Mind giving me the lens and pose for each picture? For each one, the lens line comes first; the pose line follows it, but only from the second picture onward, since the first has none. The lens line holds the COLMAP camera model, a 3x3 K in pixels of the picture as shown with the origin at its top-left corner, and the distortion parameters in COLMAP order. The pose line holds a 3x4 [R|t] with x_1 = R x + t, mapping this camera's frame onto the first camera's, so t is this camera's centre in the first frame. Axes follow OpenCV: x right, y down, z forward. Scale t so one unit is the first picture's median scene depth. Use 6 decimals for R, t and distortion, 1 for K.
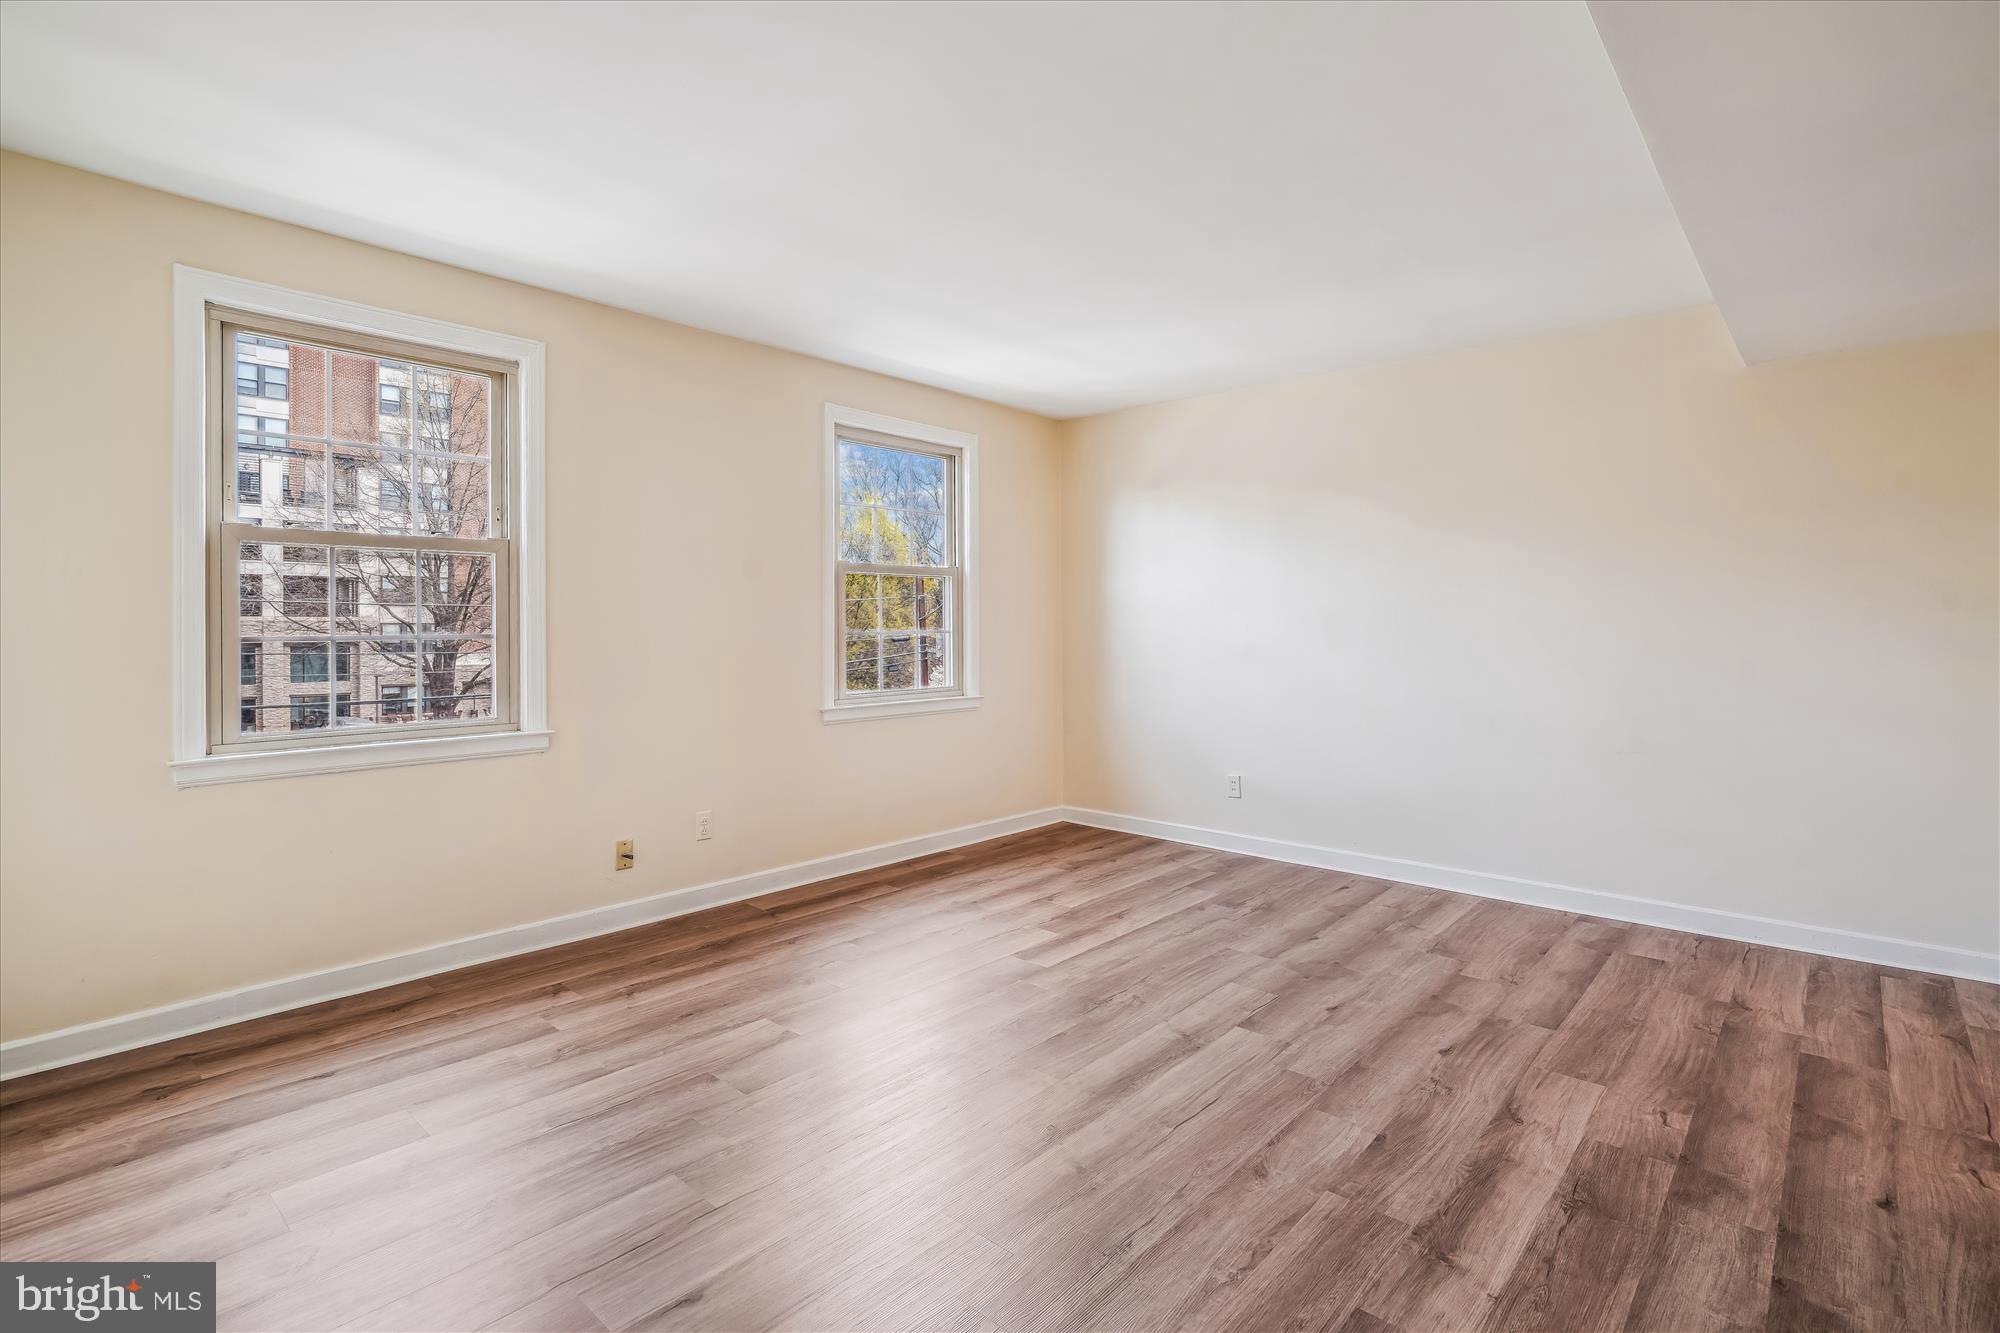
lens RADIAL K [[953.2, 0, 976.5], [0, 953.2, 628.2], [0, 0, 1]] dist [-0.004771, 0.001810]
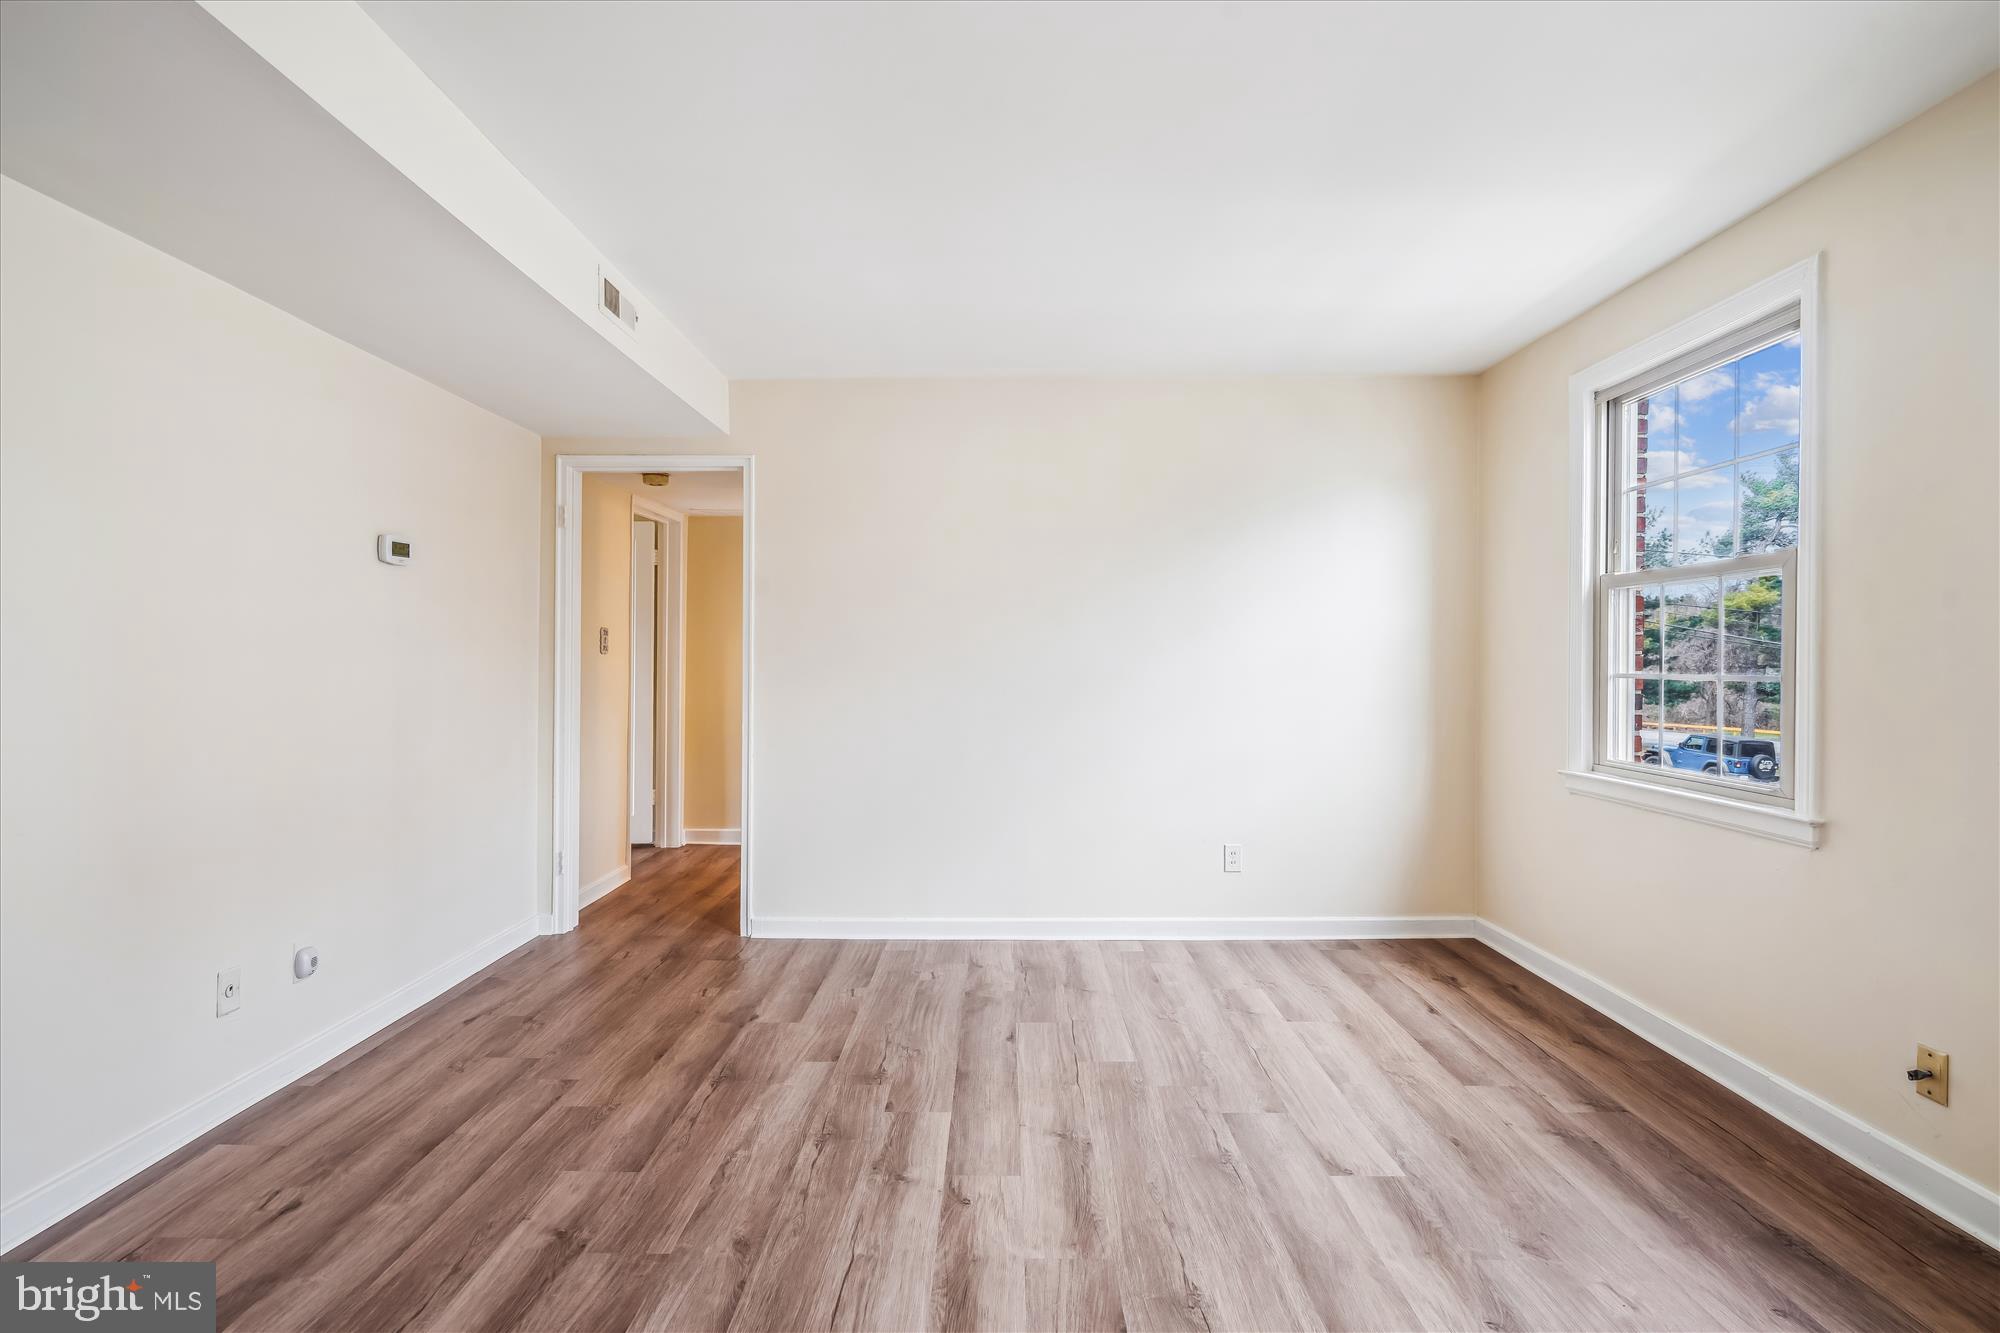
lens RADIAL K [[953.2, 0, 991.1], [0, 953.2, 657.2], [0, 0, 1]] dist [-0.004771, 0.001810]
pose [[-0.742332, -0.004104, -0.670020, 0.511579], [-0.008848, 0.999954, 0.003679, -0.006424], [0.669974, 0.008659, -0.742334, 1.272707]]
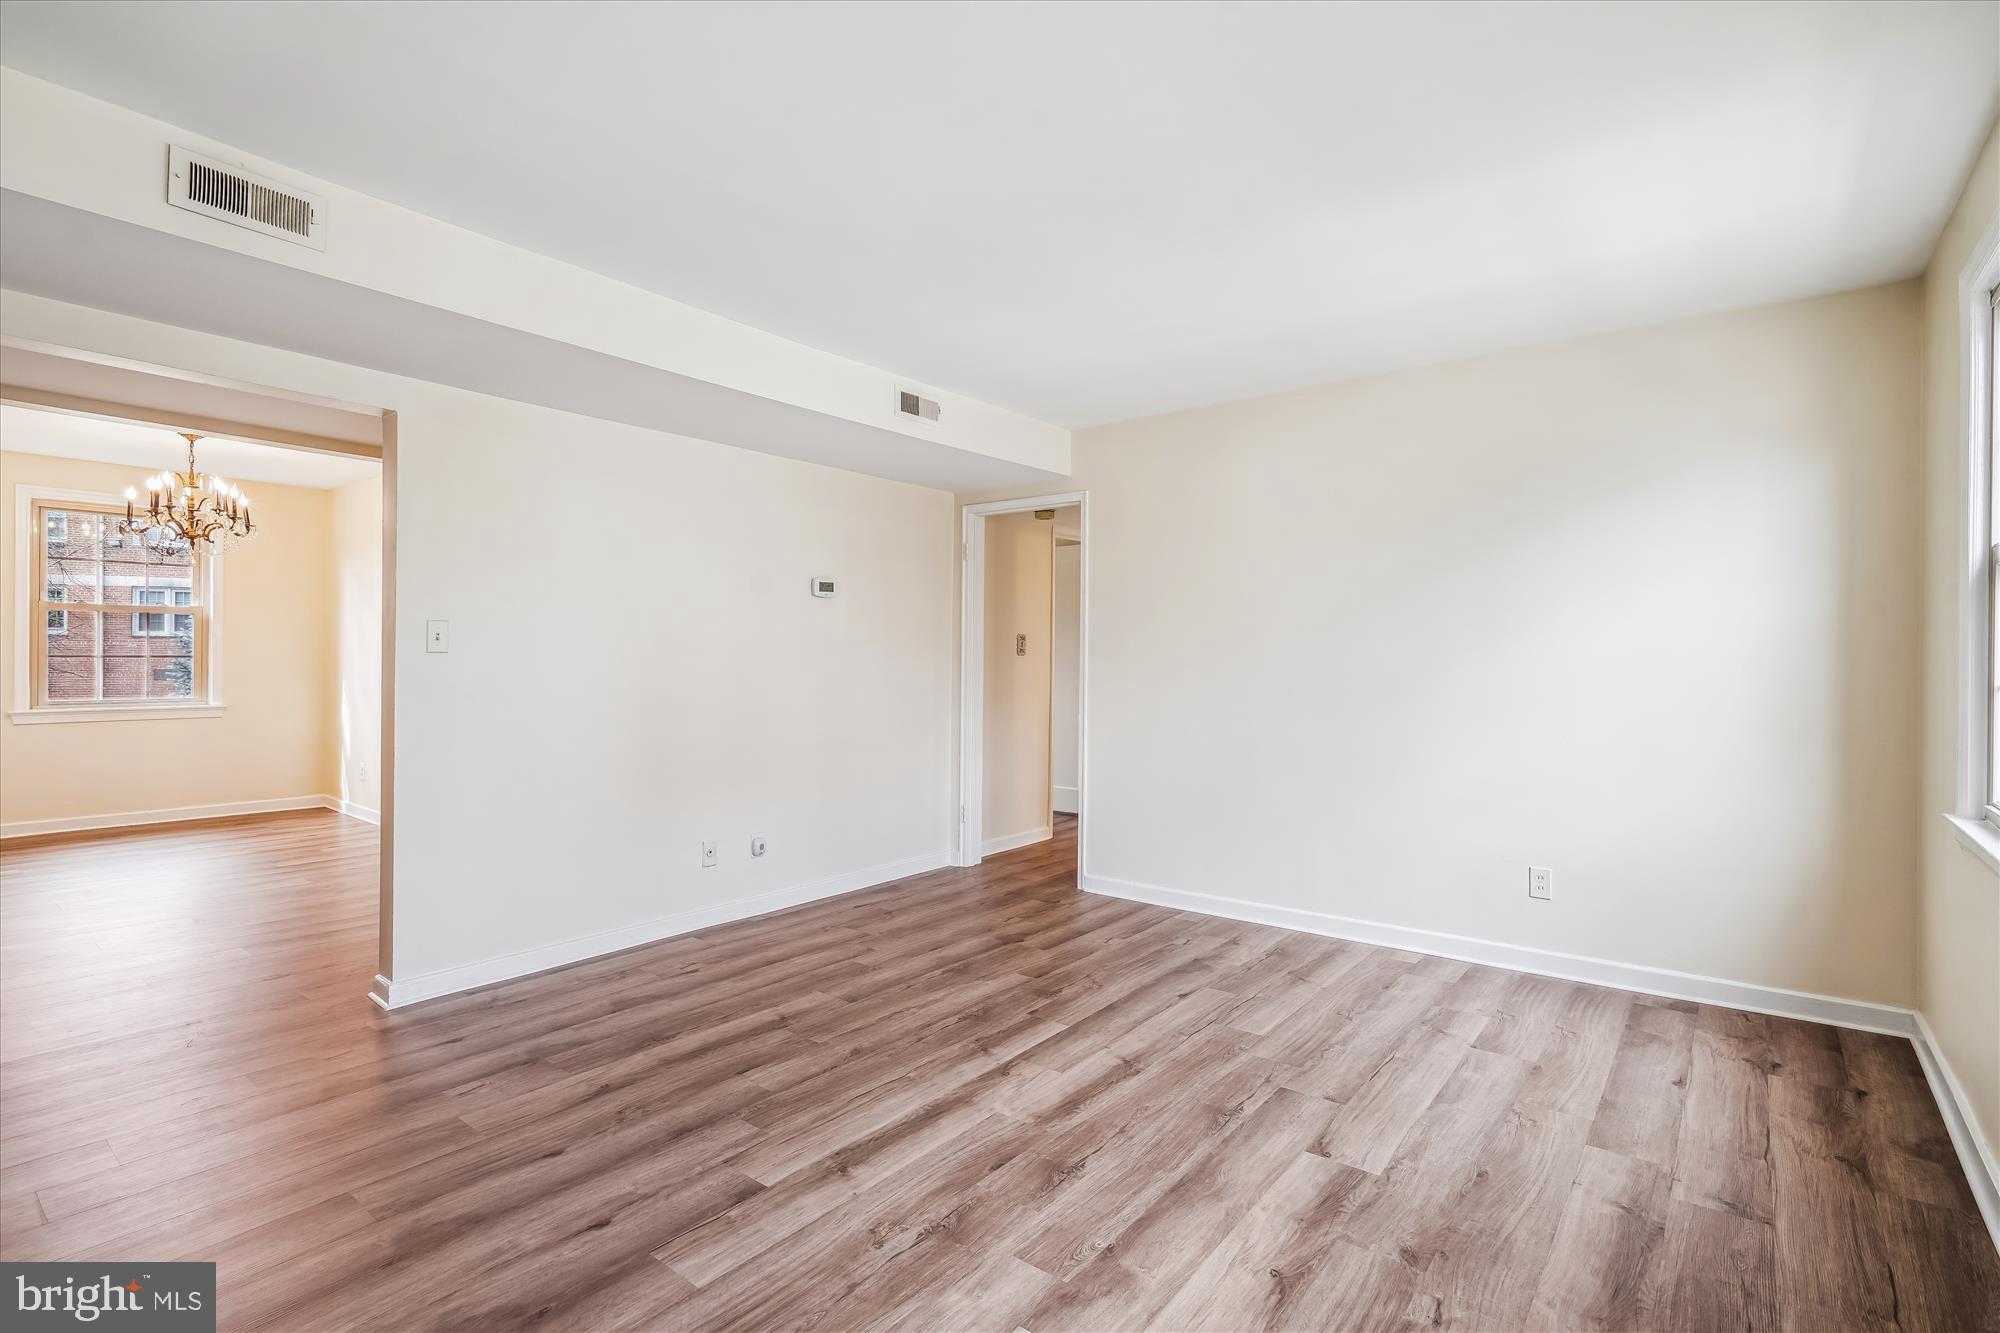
lens RADIAL K [[953.2, 0, 987.6], [0, 953.2, 656.6], [0, 0, 1]] dist [-0.004771, 0.001810]
pose [[-0.997476, -0.005307, -0.070808, 0.143063], [-0.005833, 0.999957, 0.007236, -0.012901], [0.070766, 0.007631, -0.997464, 1.653223]]
